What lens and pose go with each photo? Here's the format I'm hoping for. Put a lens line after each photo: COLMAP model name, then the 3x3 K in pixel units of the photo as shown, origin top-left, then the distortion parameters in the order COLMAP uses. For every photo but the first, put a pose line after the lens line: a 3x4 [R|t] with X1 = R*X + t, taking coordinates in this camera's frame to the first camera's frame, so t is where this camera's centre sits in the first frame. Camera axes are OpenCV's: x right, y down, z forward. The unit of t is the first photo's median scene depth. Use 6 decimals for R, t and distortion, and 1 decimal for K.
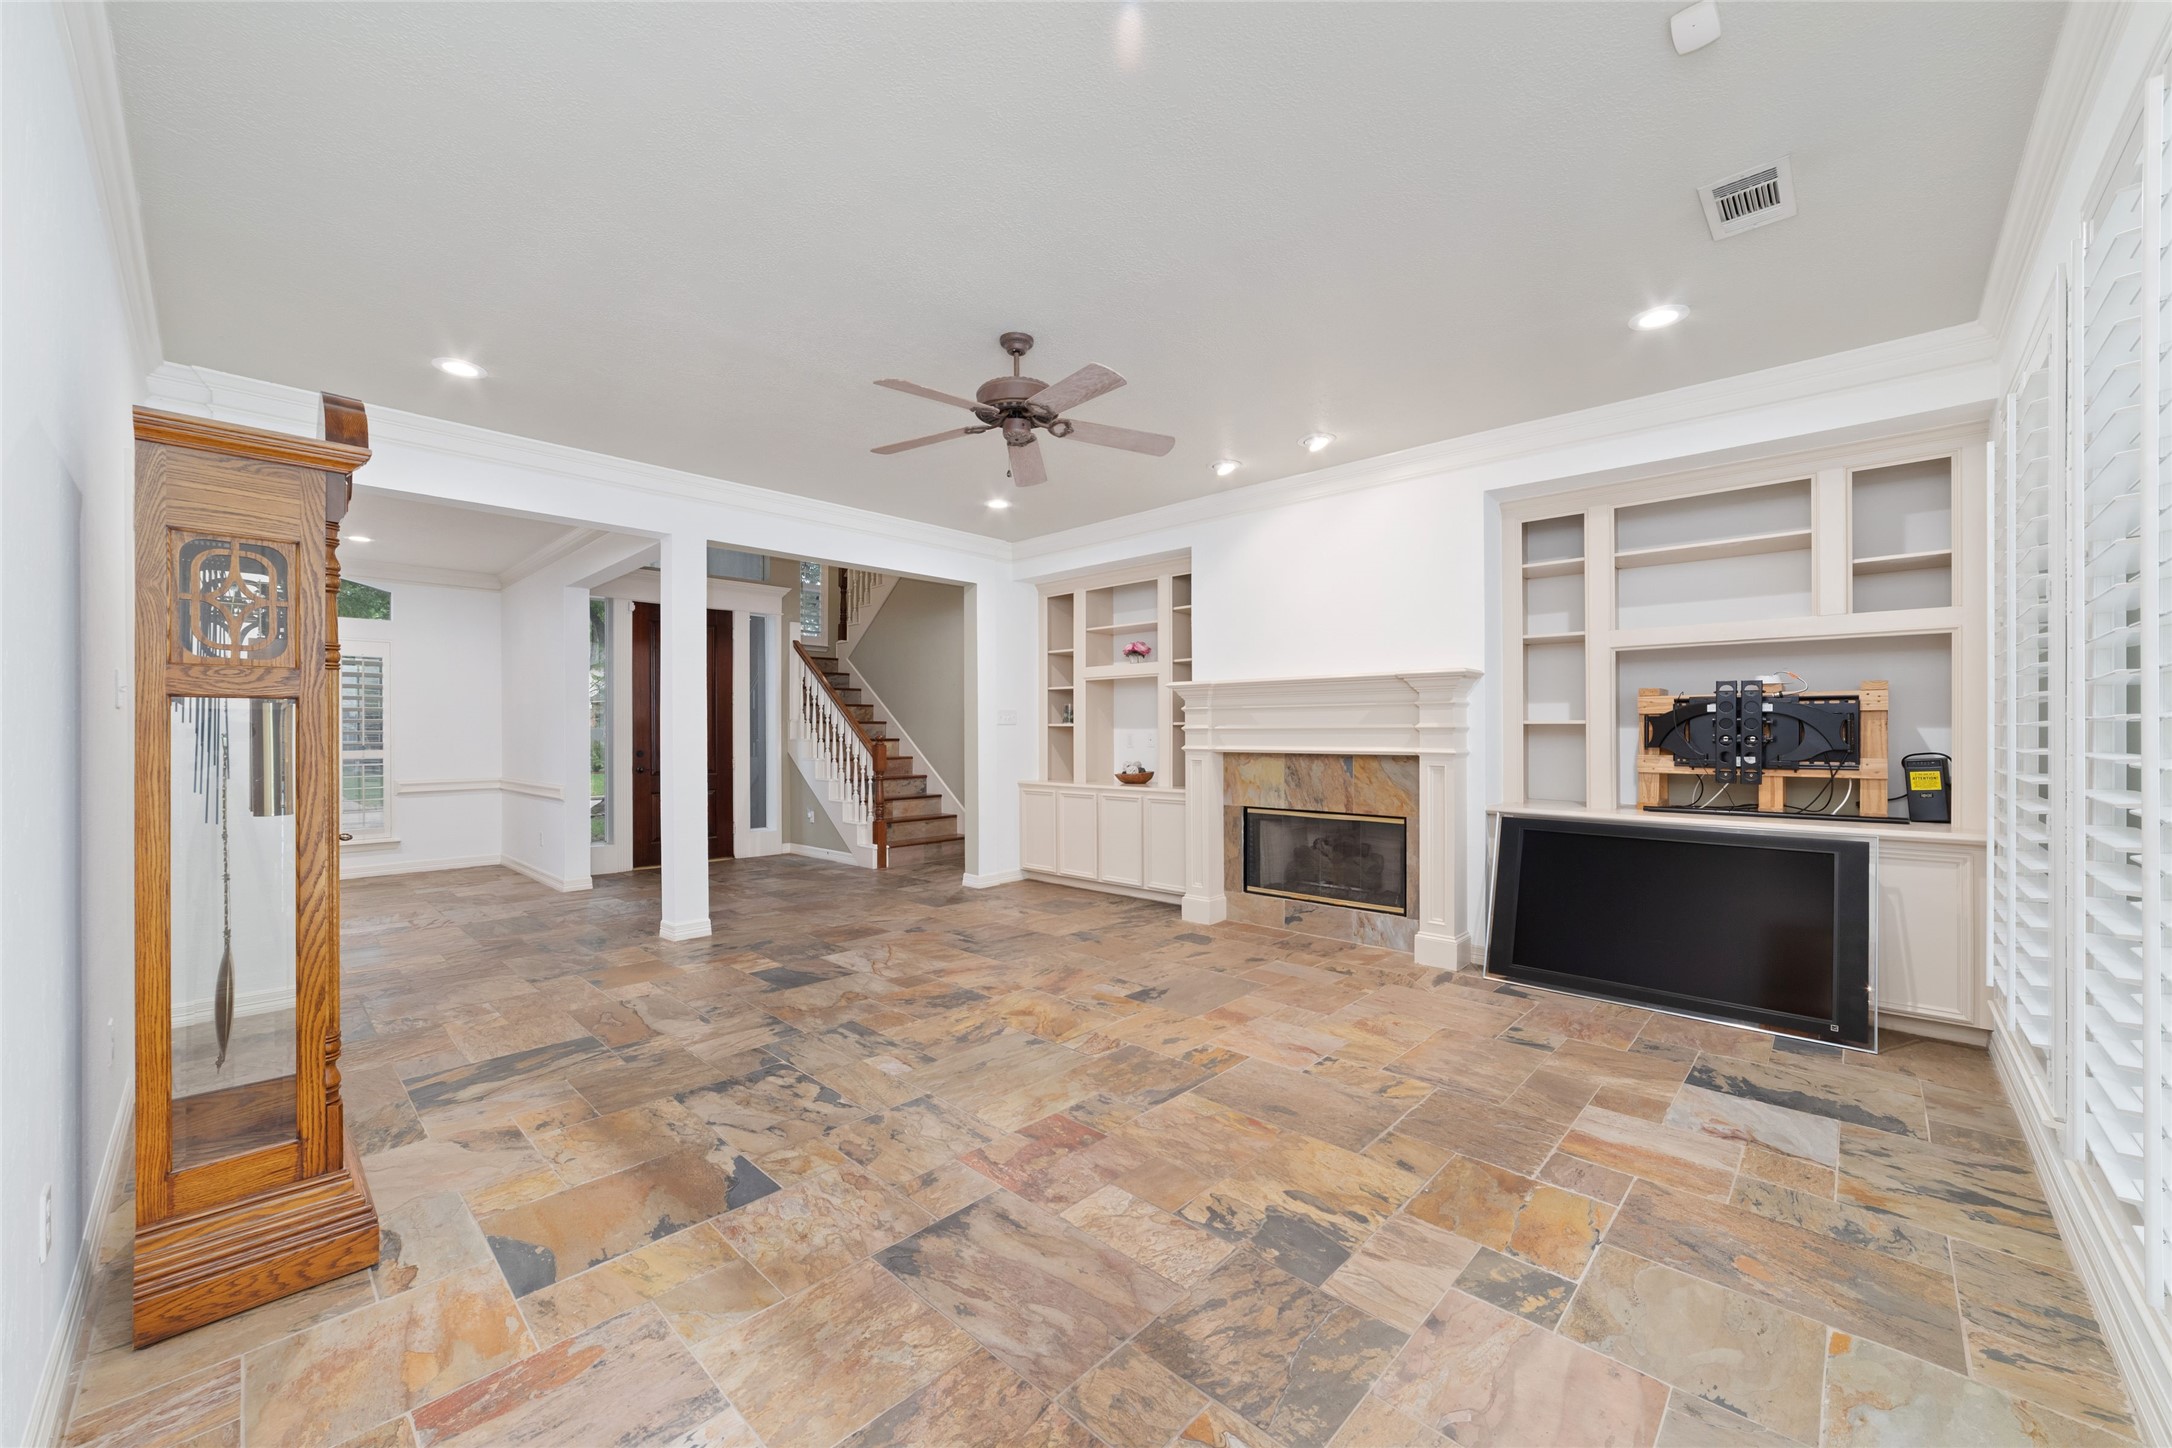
lens RADIAL K [[834.5, 0, 1093.0], [0, 834.5, 725.9], [0, 0, 1]] dist [-0.022851, 0.007627]
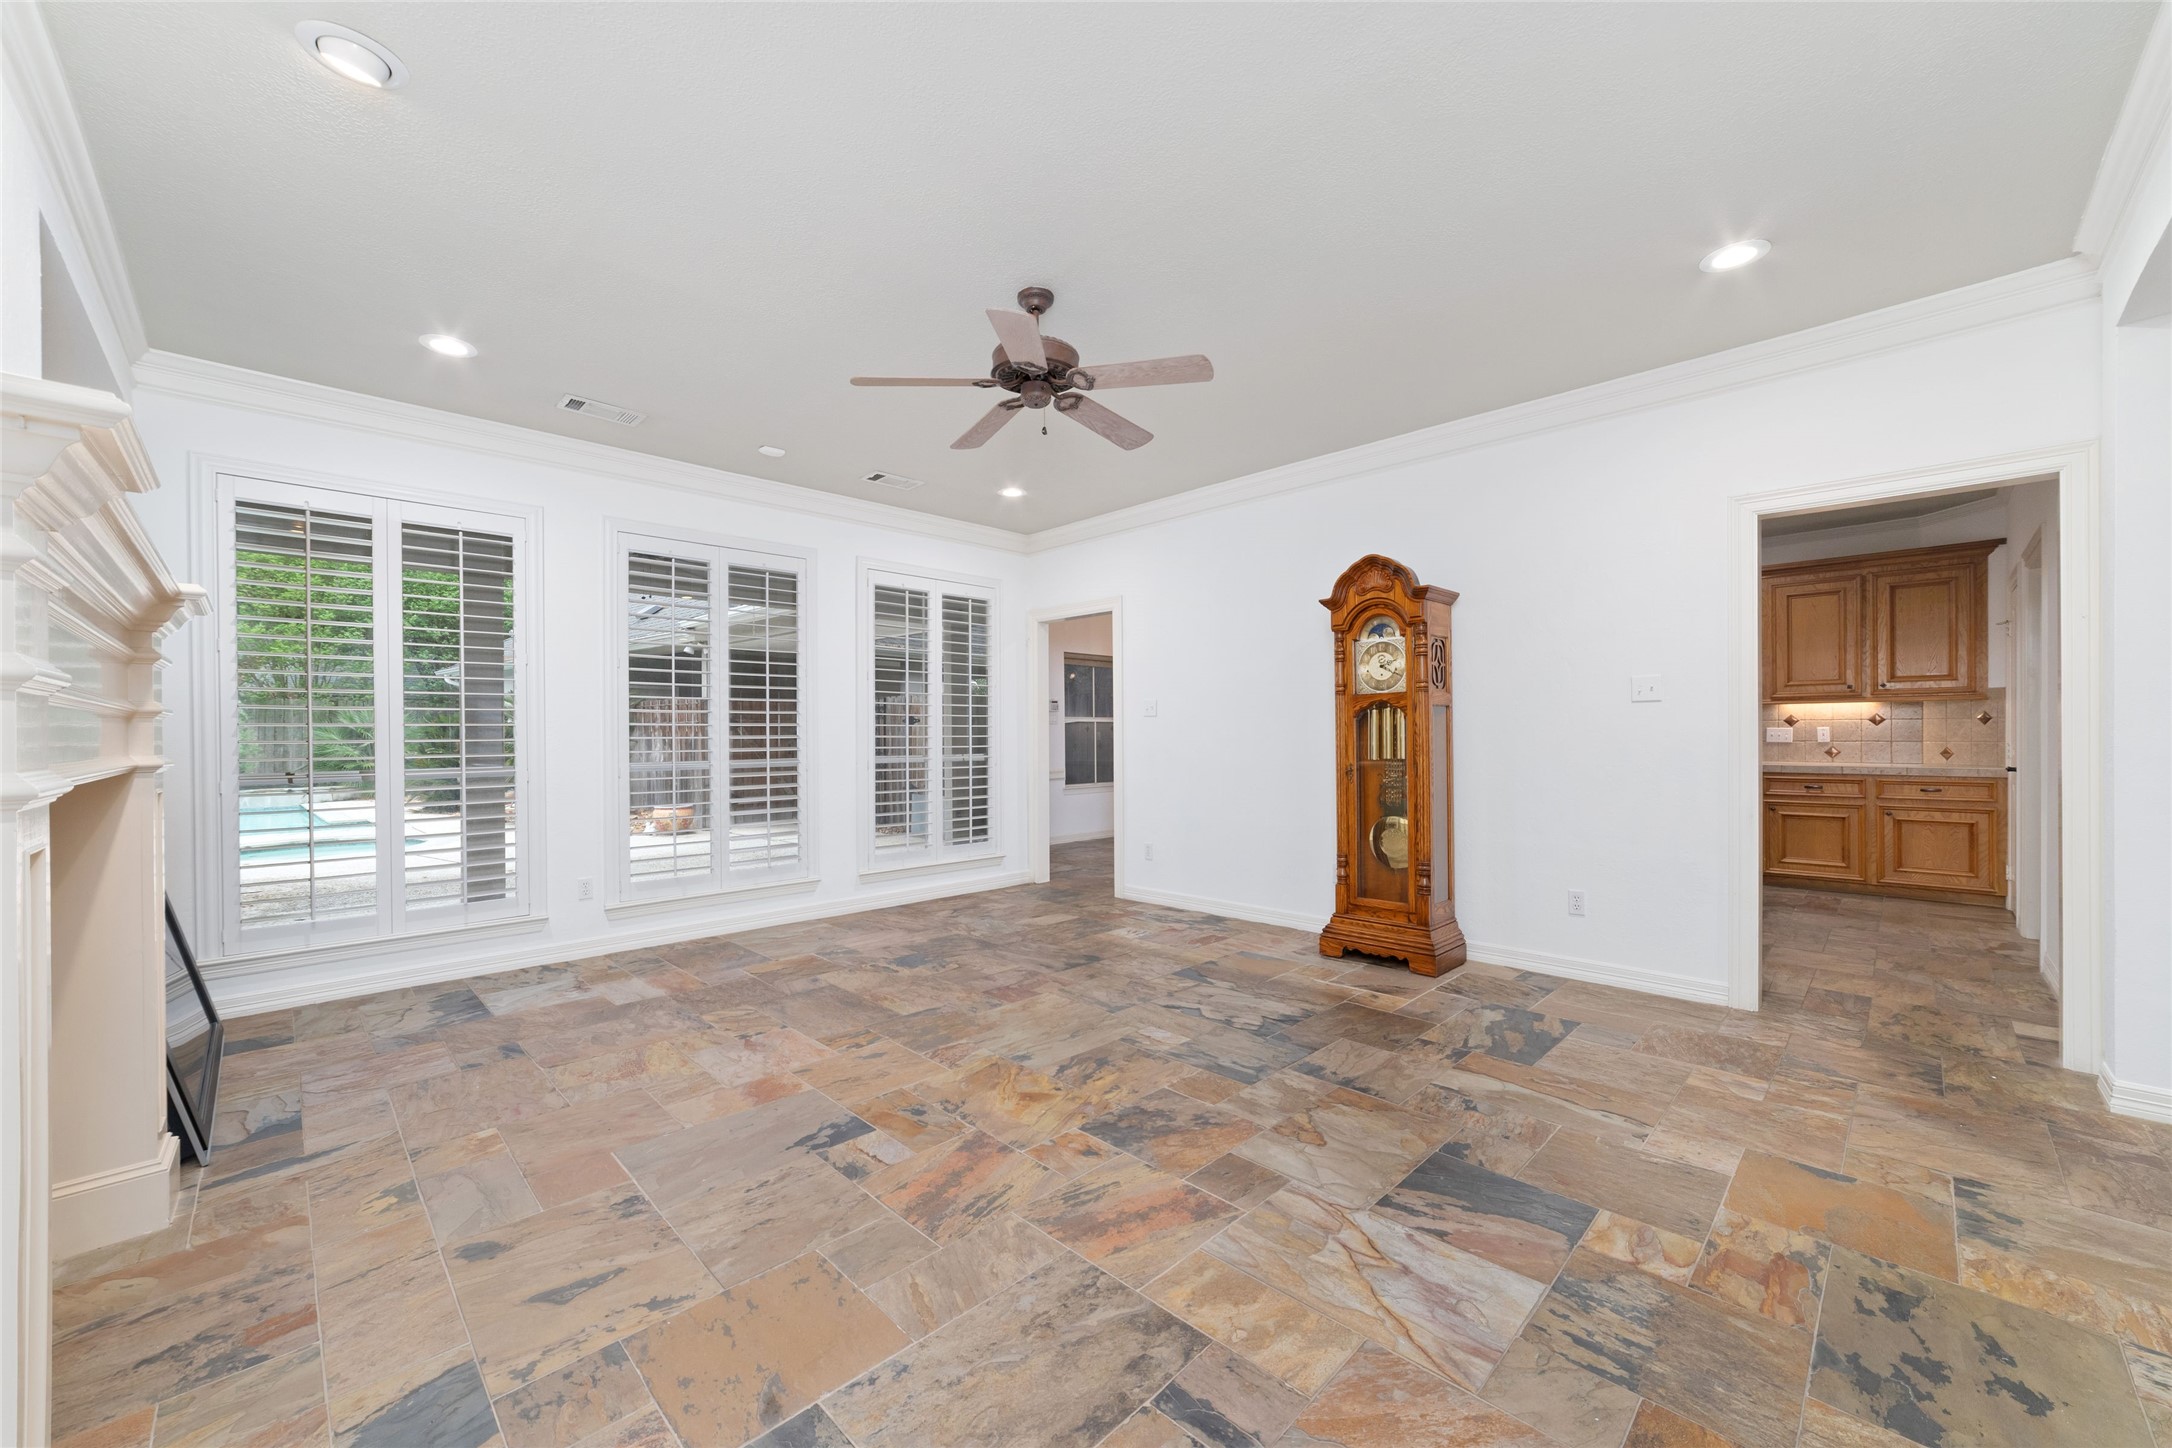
lens RADIAL K [[834.5, 0, 1084.6], [0, 834.5, 735.6], [0, 0, 1]] dist [-0.022851, 0.007627]
pose [[-0.999153, 0.009849, 0.039964, -0.158060], [0.009597, 0.999933, -0.006489, 0.027055], [-0.040025, -0.006100, -0.999180, 1.690328]]
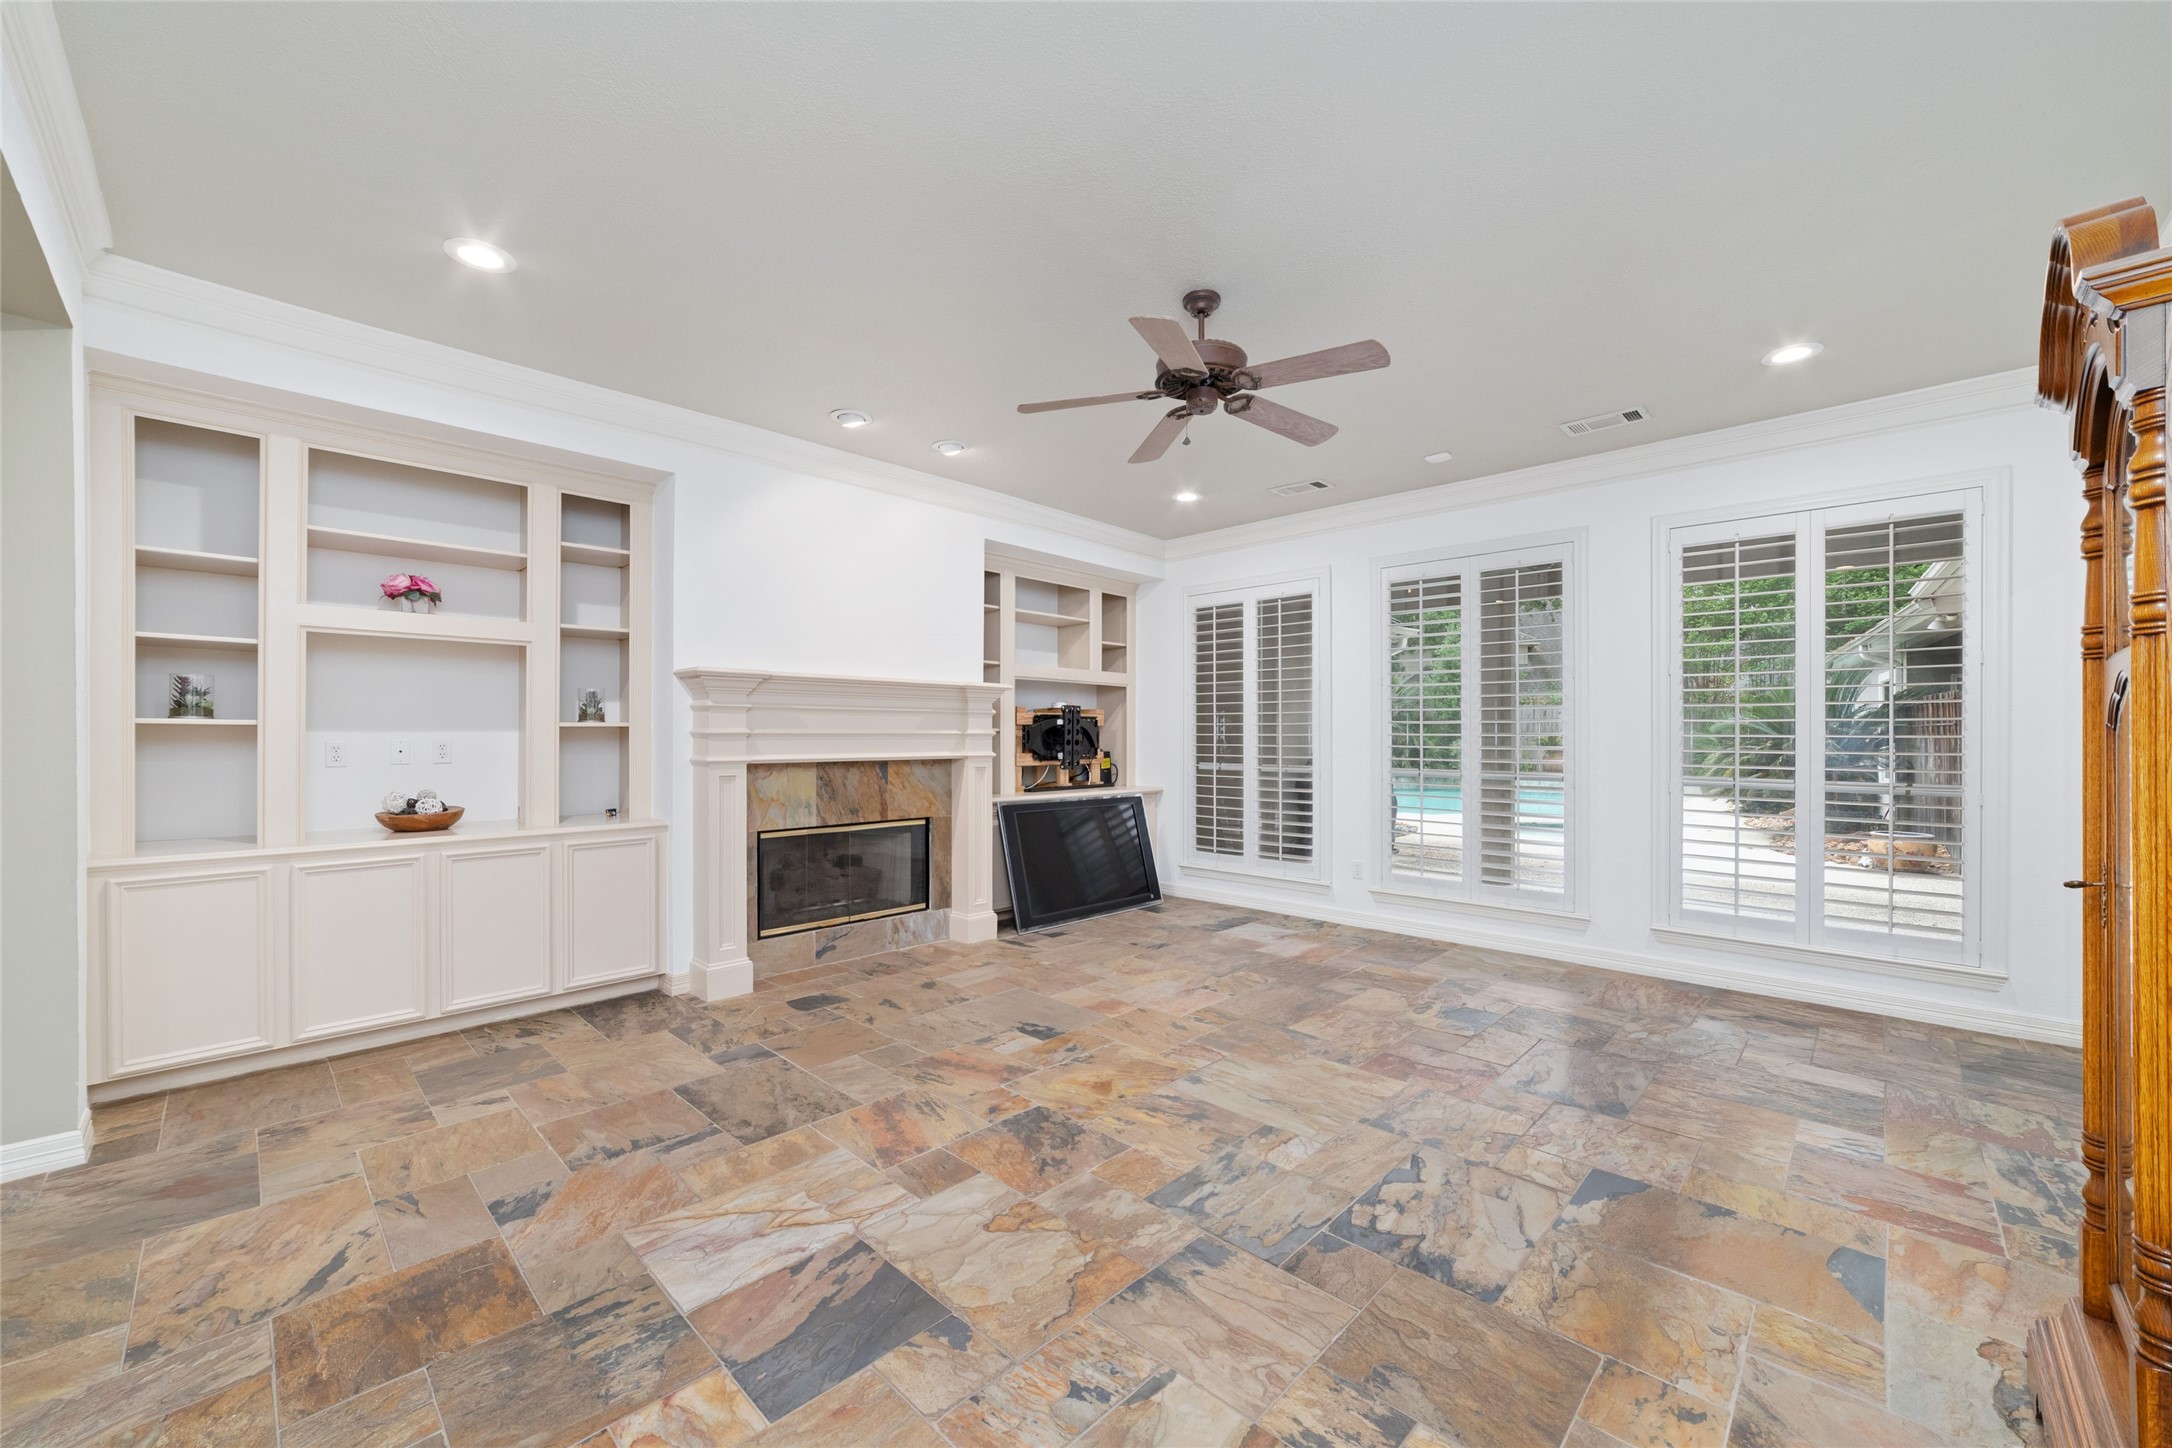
lens RADIAL K [[834.5, 0, 1078.4], [0, 834.5, 735.2], [0, 0, 1]] dist [-0.022851, 0.007627]
pose [[0.019266, 0.003334, 0.999809, -0.865487], [-0.010524, 0.999940, -0.003132, 0.006903], [-0.999759, -0.010462, 0.019300, 0.981875]]
